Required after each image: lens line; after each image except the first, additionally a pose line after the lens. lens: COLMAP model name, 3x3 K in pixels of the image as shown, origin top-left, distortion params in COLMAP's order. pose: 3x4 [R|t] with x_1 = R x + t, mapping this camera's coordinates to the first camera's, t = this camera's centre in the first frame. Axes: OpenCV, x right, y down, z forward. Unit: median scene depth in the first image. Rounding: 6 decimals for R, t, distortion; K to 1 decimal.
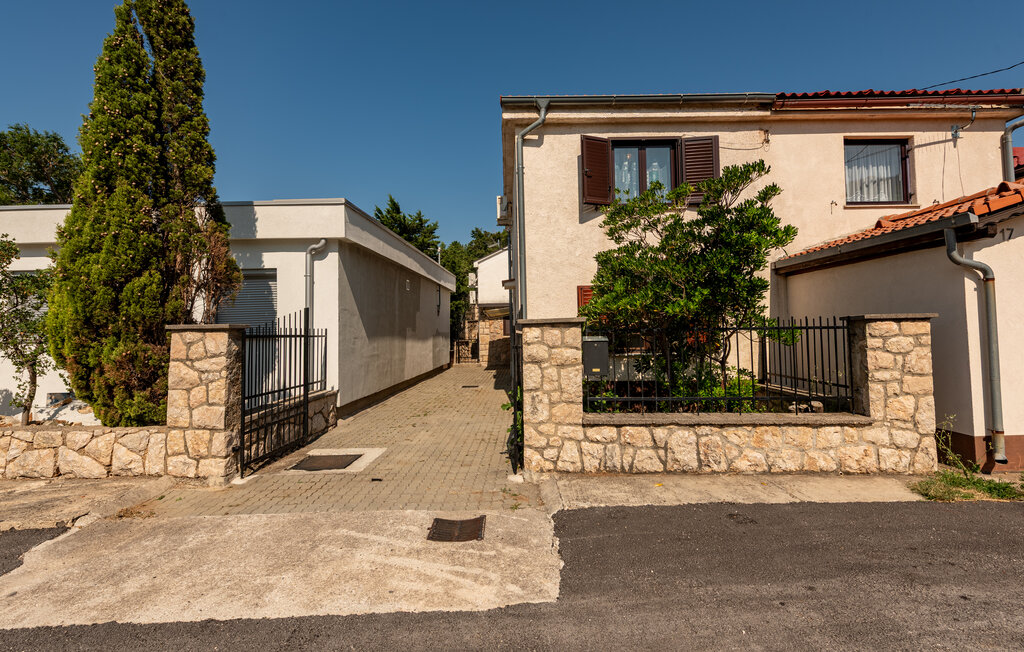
lens RADIAL K [[464.1, 0, 514.9], [0, 464.1, 303.5], [0, 0, 1]] dist [0.008102, -0.000167]
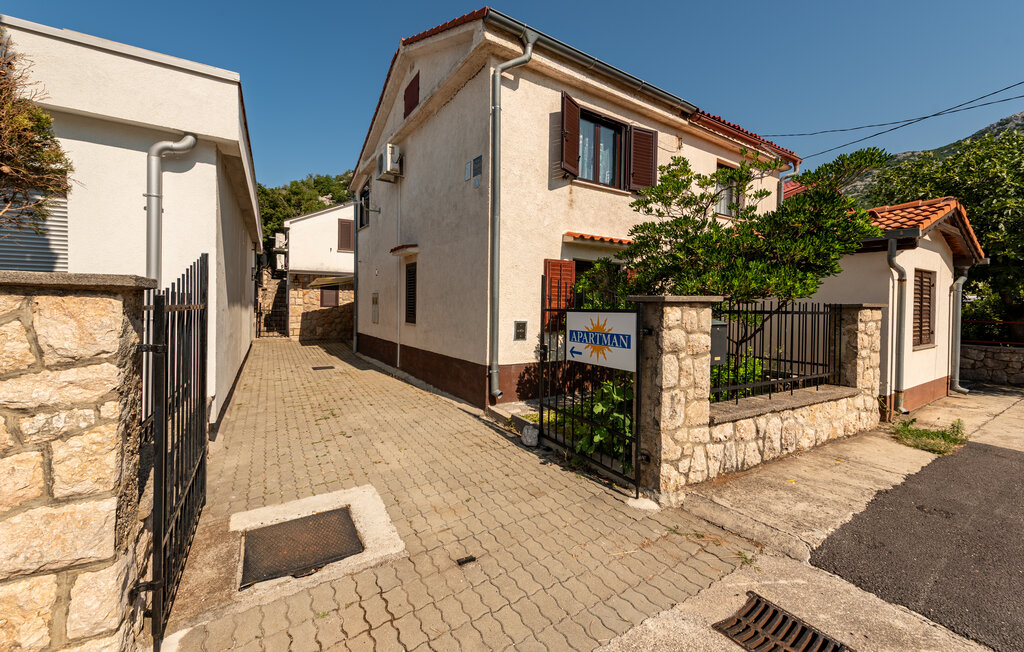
lens RADIAL K [[406.4, 0, 529.3], [0, 406.4, 304.1], [0, 0, 1]] dist [0.008506, -0.002069]
pose [[0.847233, 0.029809, 0.530384, -0.520188], [-0.060380, 0.997358, 0.040396, 0.034768], [-0.527779, -0.066249, 0.846794, 0.559068]]
